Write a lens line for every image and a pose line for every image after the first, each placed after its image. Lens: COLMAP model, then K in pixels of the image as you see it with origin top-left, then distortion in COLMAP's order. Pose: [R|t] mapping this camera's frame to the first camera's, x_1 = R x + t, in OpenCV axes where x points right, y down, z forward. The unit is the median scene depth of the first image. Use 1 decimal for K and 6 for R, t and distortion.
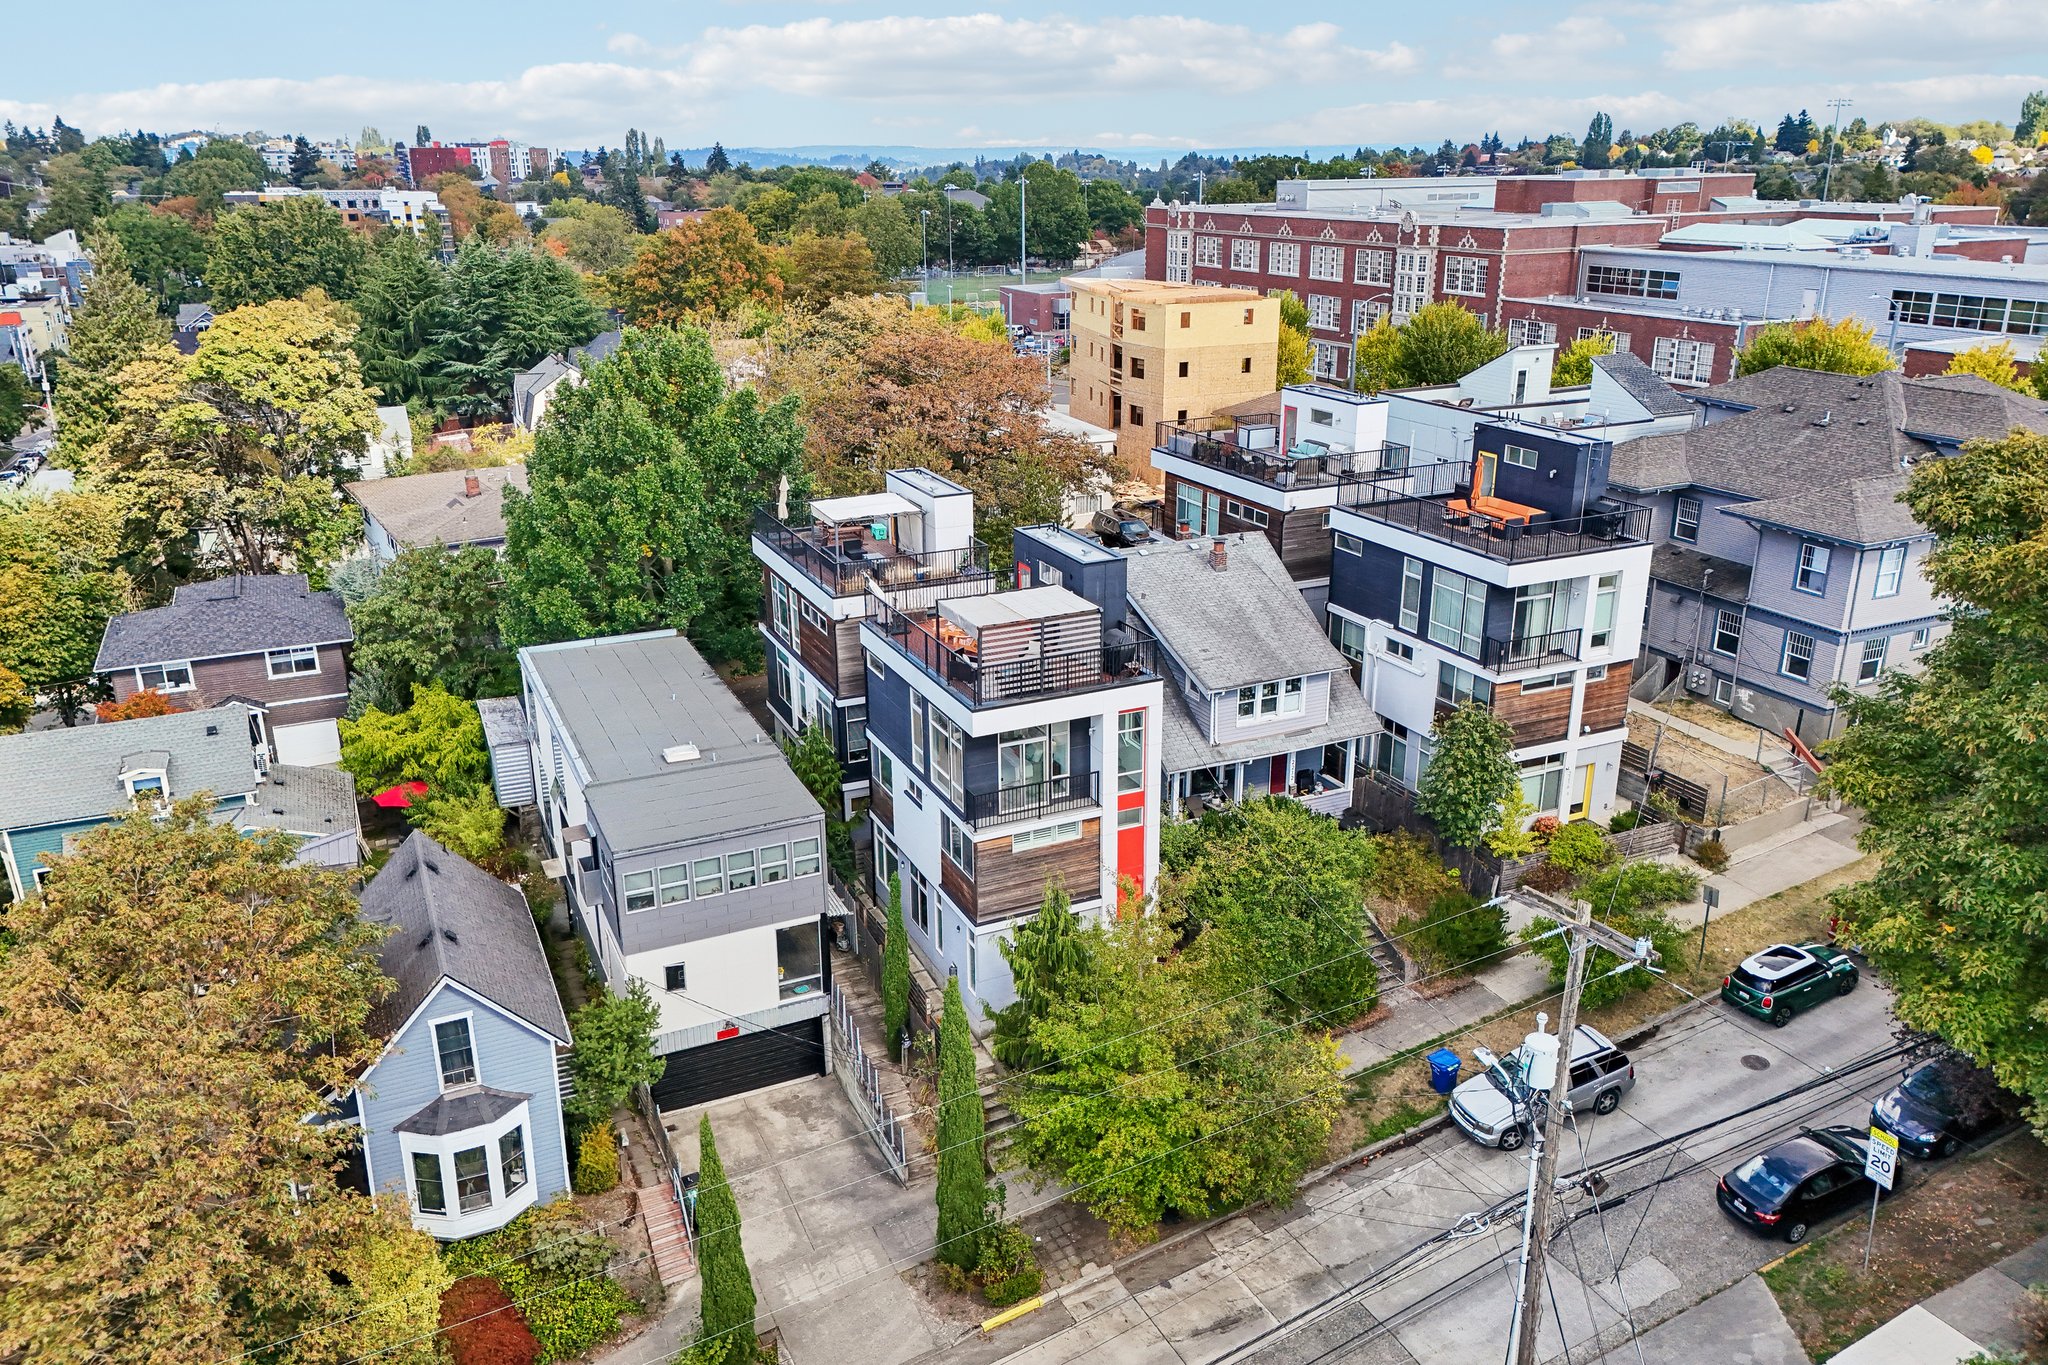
lens RADIAL K [[1508.4, 0, 1019.2], [0, 1508.4, 650.0], [0, 0, 1]] dist [0.039799, -0.001782]
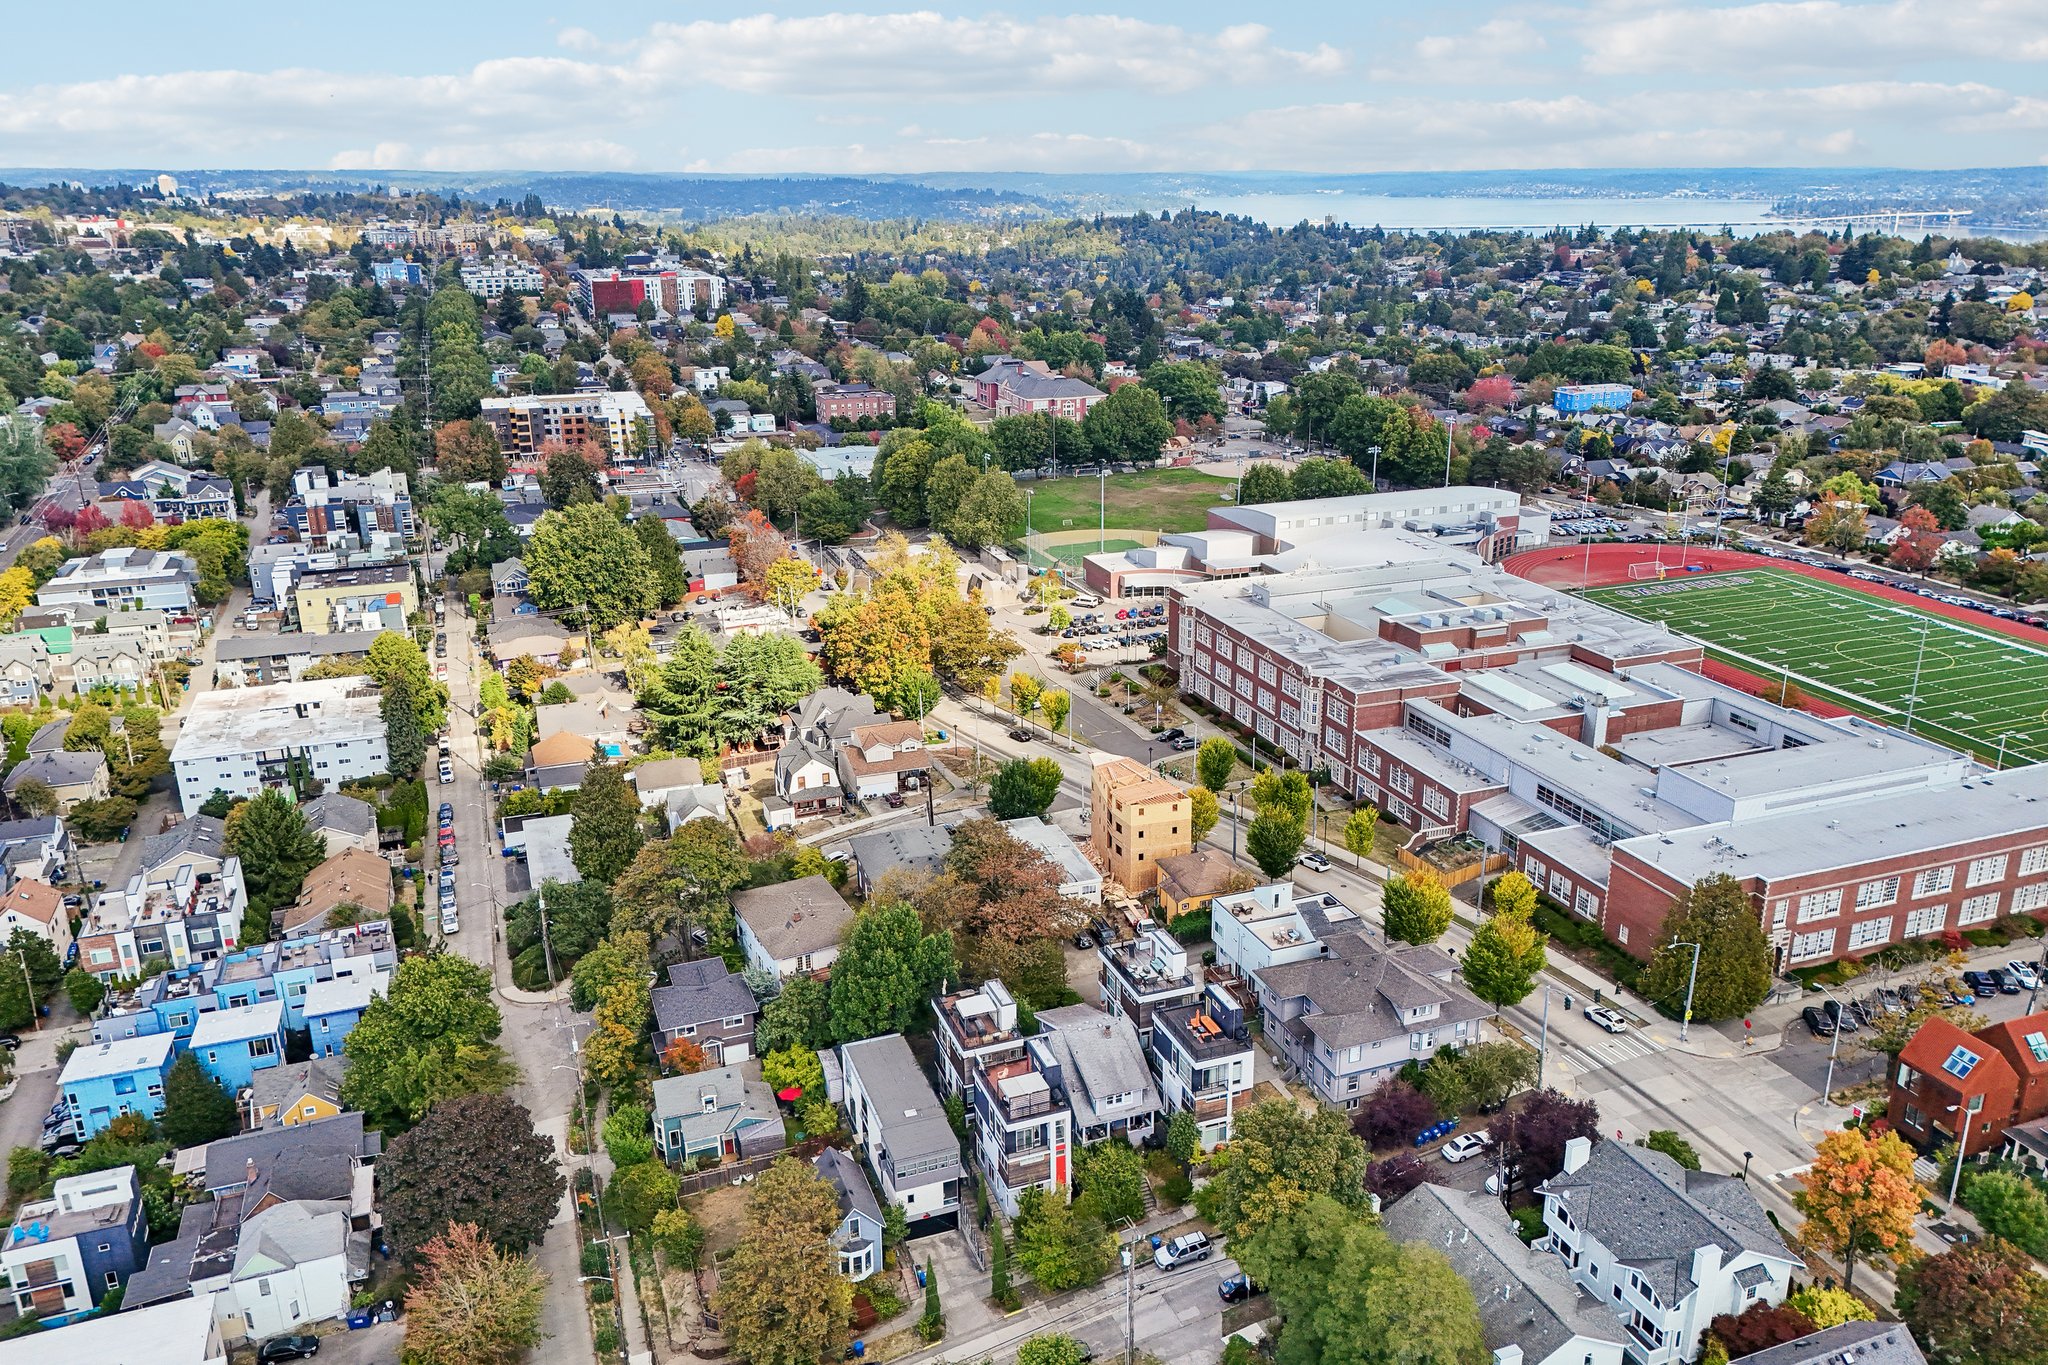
lens RADIAL K [[1475.5, 0, 1025.9], [0, 1475.5, 700.5], [0, 0, 1]] dist [0.075546, -0.087234]
pose [[0.997398, 0.025295, -0.067513, 0.176690], [-0.023804, 0.999457, 0.022800, -0.835412], [0.068053, -0.021133, 0.997458, -1.898165]]
